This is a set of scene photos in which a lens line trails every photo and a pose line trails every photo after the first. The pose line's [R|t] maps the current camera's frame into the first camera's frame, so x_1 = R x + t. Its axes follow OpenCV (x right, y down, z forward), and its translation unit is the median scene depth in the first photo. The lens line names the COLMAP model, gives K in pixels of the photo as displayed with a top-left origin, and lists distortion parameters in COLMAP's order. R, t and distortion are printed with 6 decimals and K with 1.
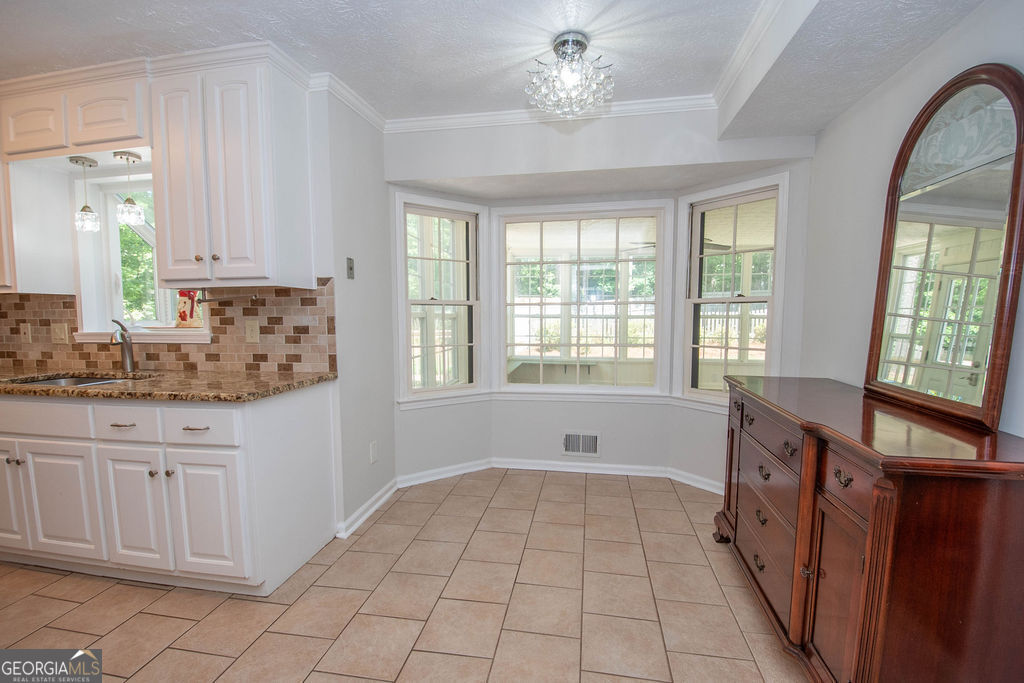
lens RADIAL K [[446.0, 0, 507.9], [0, 446.0, 353.6], [0, 0, 1]] dist [0.001096, -0.014538]
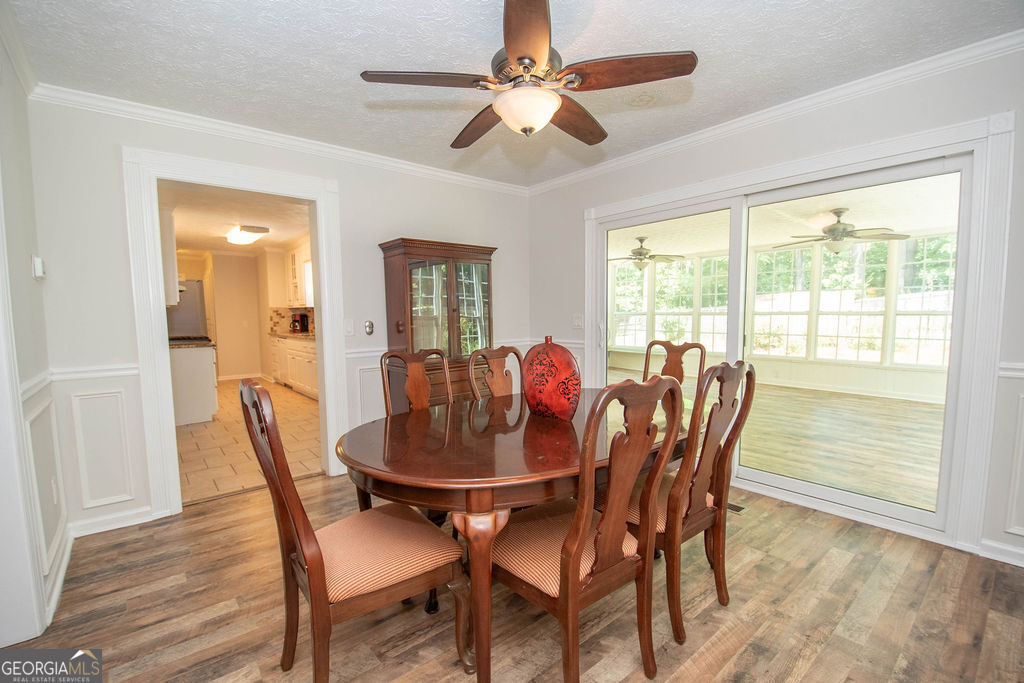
lens RADIAL K [[449.7, 0, 509.6], [0, 449.7, 354.0], [0, 0, 1]] dist [0.013623, -0.020782]
pose [[0.762169, 0.055340, -0.645008, 1.915981], [-0.050703, 0.998382, 0.025747, 0.034594], [0.645390, 0.013080, 0.763742, -0.464081]]
